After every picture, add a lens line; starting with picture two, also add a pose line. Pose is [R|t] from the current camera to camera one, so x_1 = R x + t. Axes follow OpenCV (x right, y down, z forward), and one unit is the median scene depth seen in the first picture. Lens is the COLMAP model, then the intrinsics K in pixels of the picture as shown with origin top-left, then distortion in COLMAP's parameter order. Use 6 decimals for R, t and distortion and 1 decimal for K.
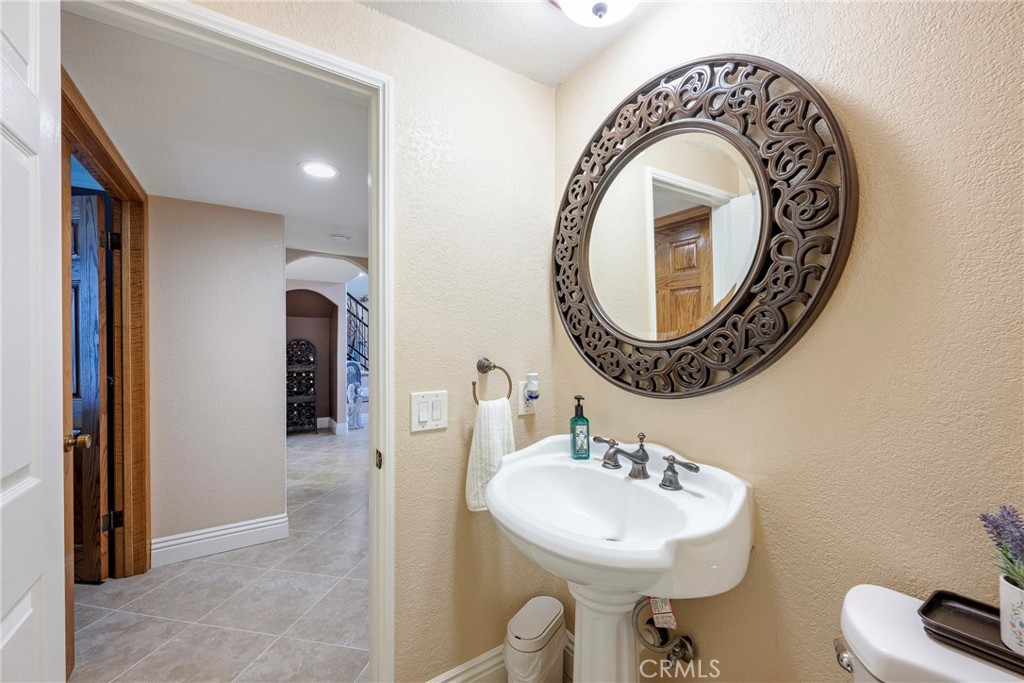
lens RADIAL K [[415.6, 0, 510.6], [0, 415.6, 345.4], [0, 0, 1]] dist [-0.002577, 0.000056]
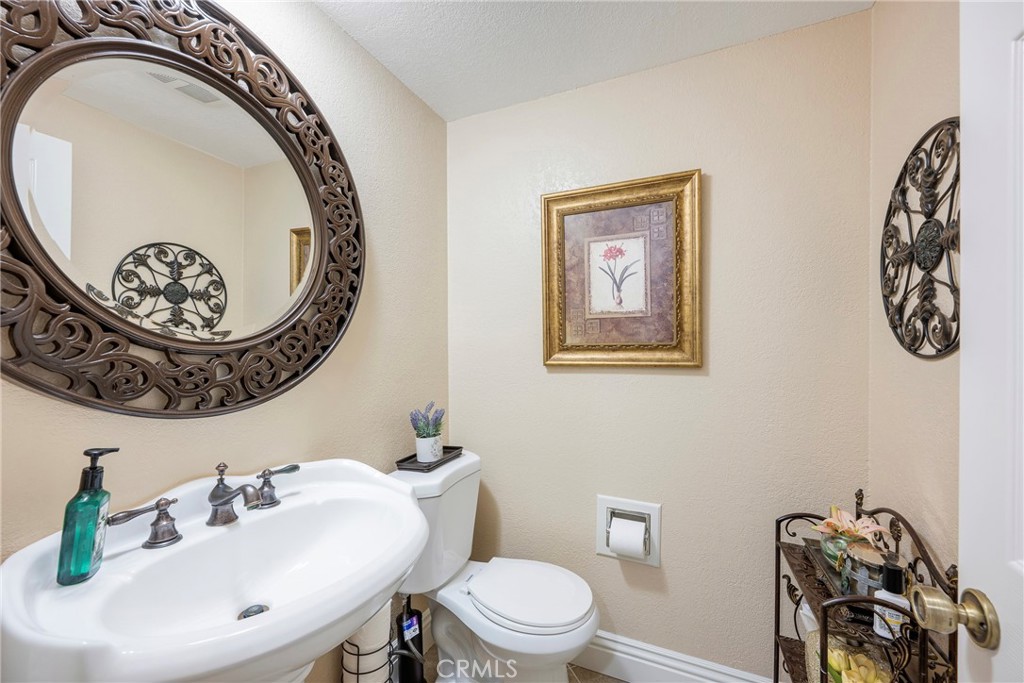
lens RADIAL K [[415.6, 0, 510.6], [0, 415.6, 345.4], [0, 0, 1]] dist [-0.002577, 0.000056]
pose [[-0.546772, 0.000263, 0.837282, -0.622327], [0.005516, 0.999979, 0.003287, -0.004201], [-0.837264, 0.006416, -0.546762, 0.991992]]
